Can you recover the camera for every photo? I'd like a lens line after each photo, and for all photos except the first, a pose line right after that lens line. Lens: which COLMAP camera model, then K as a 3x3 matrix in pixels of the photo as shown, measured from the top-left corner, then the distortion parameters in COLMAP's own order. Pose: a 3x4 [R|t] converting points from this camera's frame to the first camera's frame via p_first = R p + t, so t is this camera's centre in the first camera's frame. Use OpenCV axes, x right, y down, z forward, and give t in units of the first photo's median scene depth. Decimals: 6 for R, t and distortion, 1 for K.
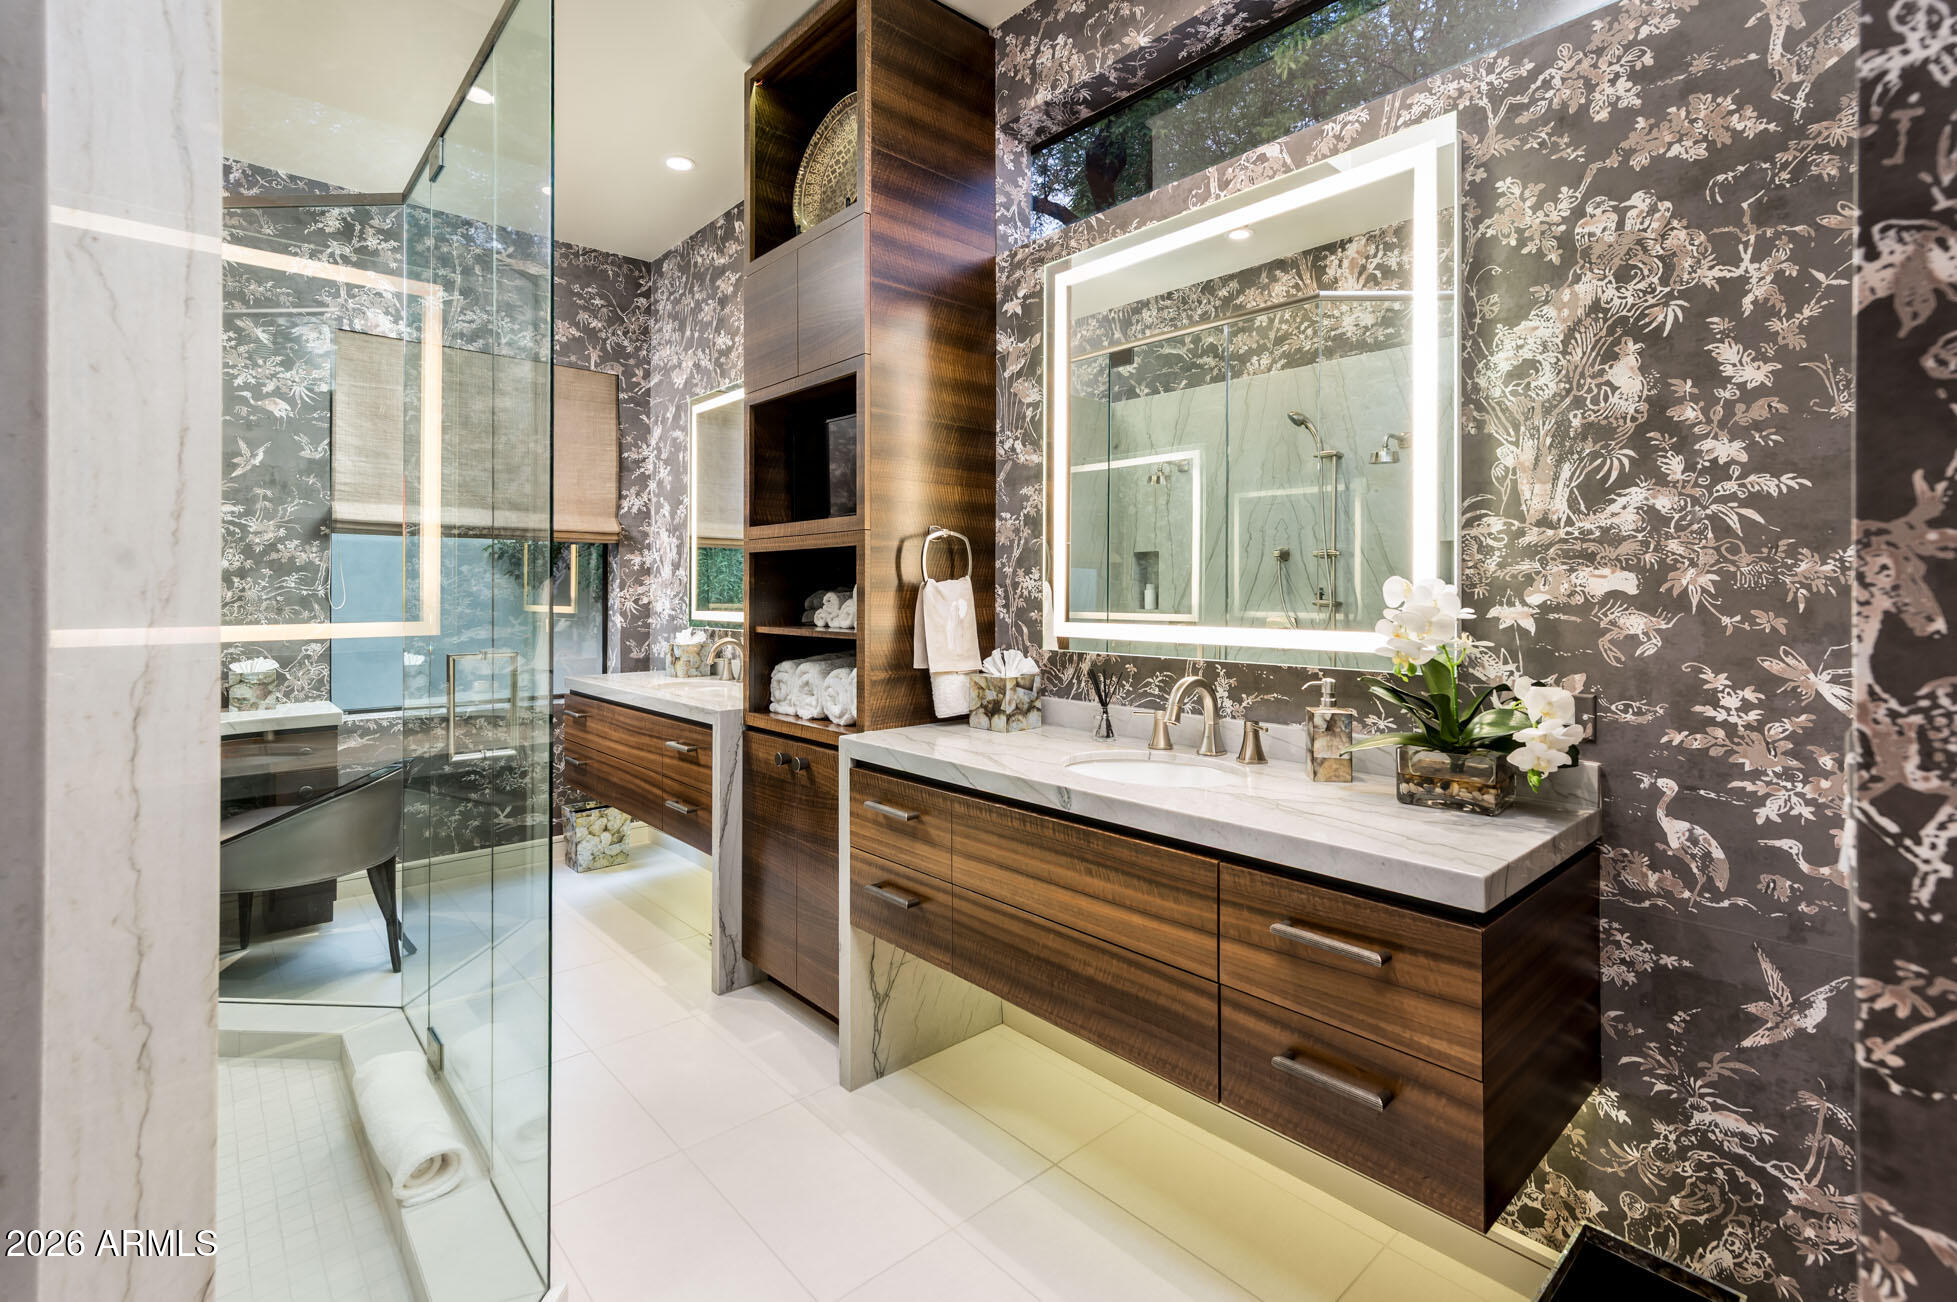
lens RADIAL K [[852.0, 0, 982.4], [0, 852.0, 606.0], [0, 0, 1]] dist [-0.001343, -0.000009]
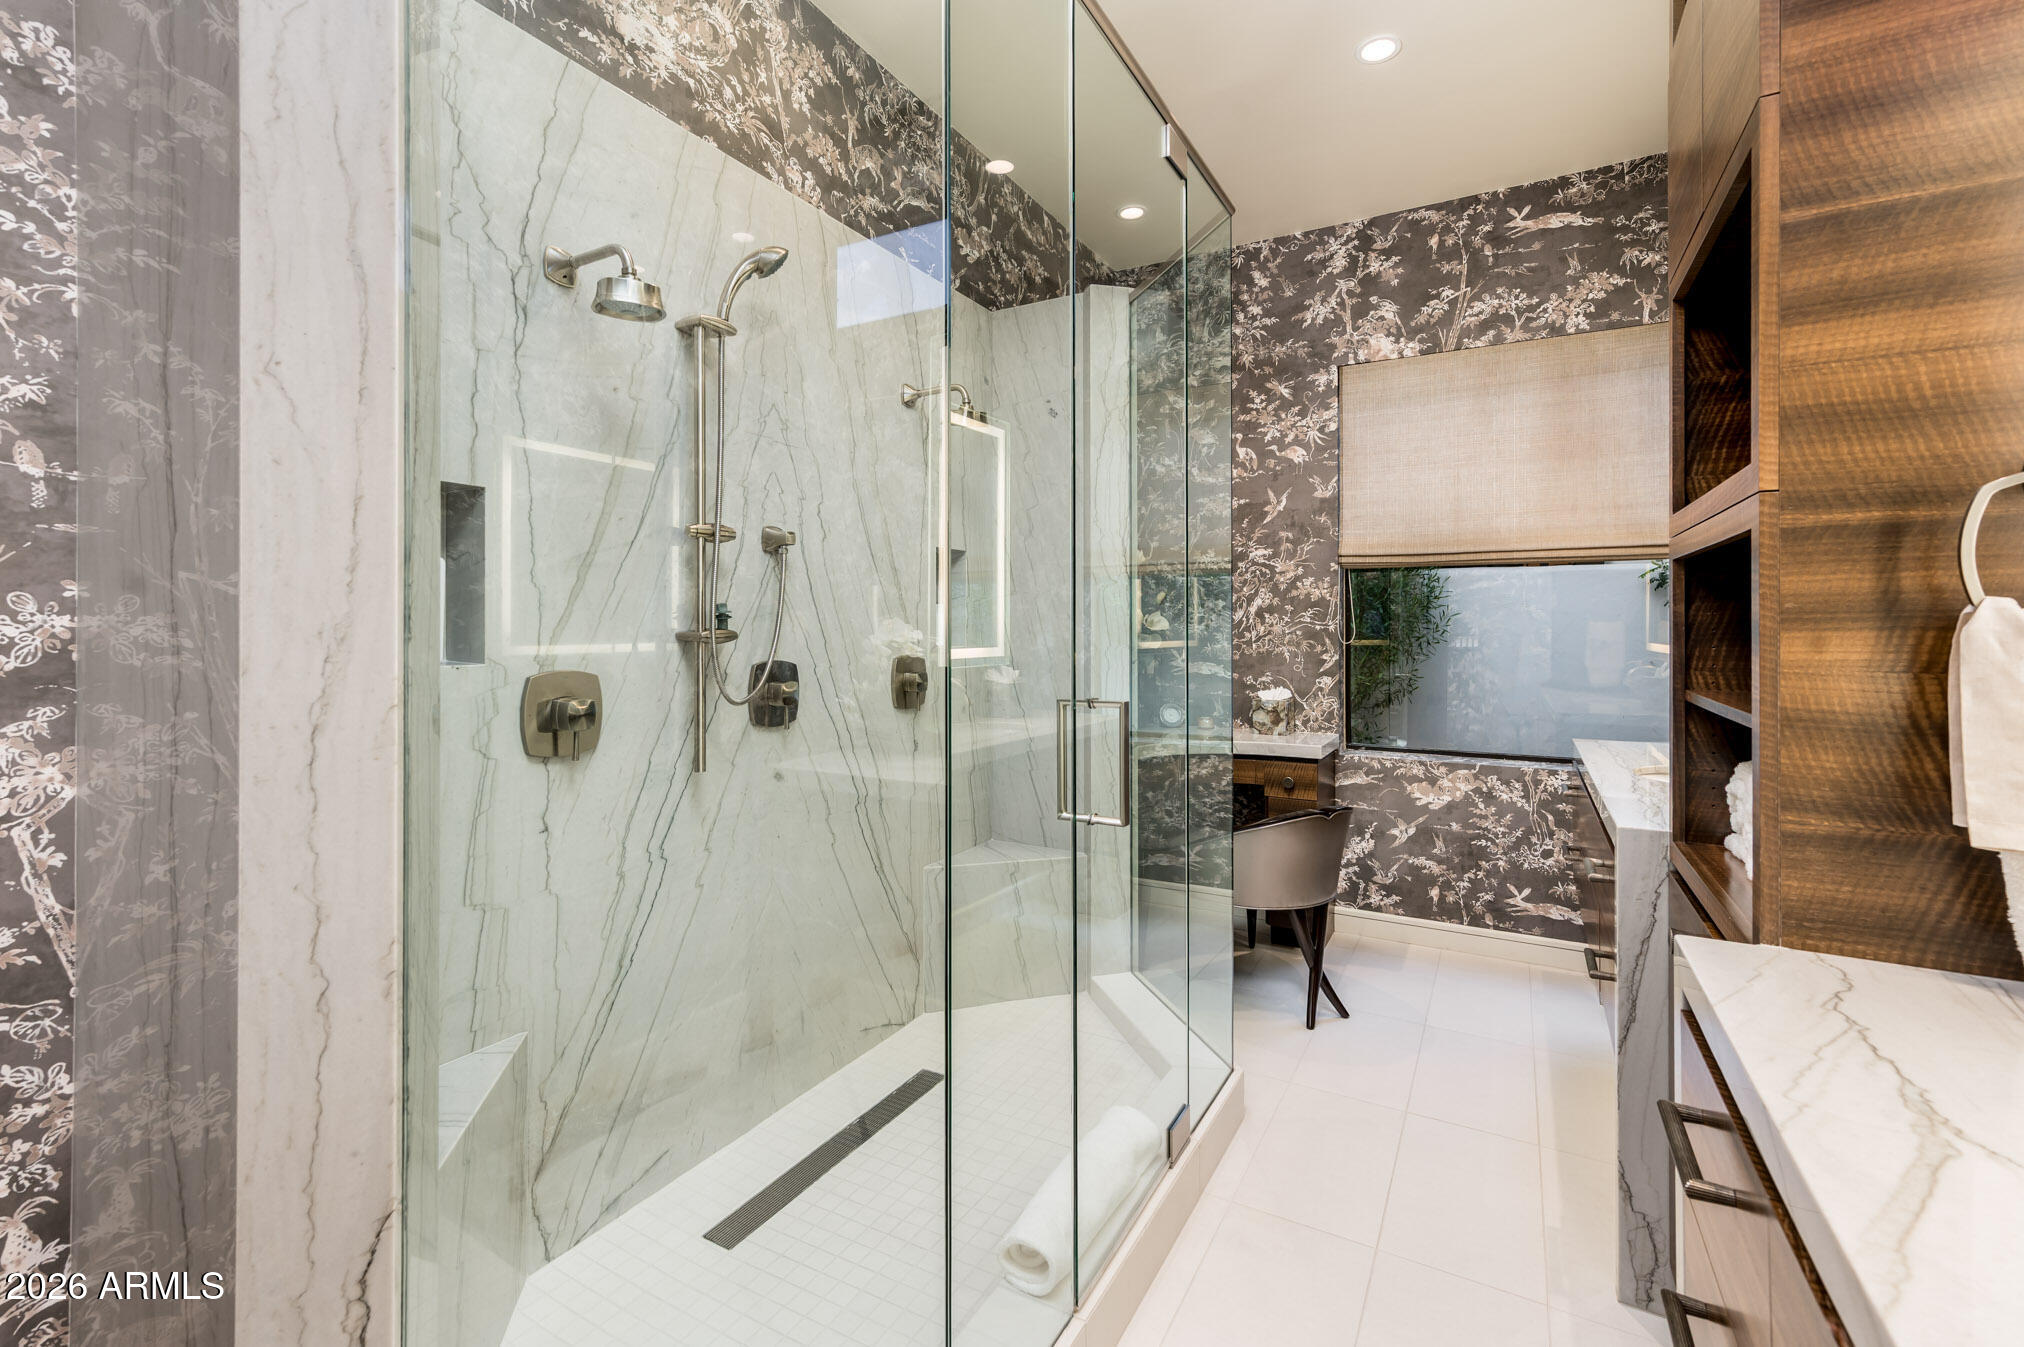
lens RADIAL K [[881.2, 0, 1016.1], [0, 881.2, 627.0], [0, 0, 1]] dist [-0.001343, -0.000009]
pose [[0.311975, 0.001414, -0.950089, 0.116248], [-0.014811, 0.999885, -0.003375, -0.007171], [0.949975, 0.015125, 0.311960, 0.321384]]
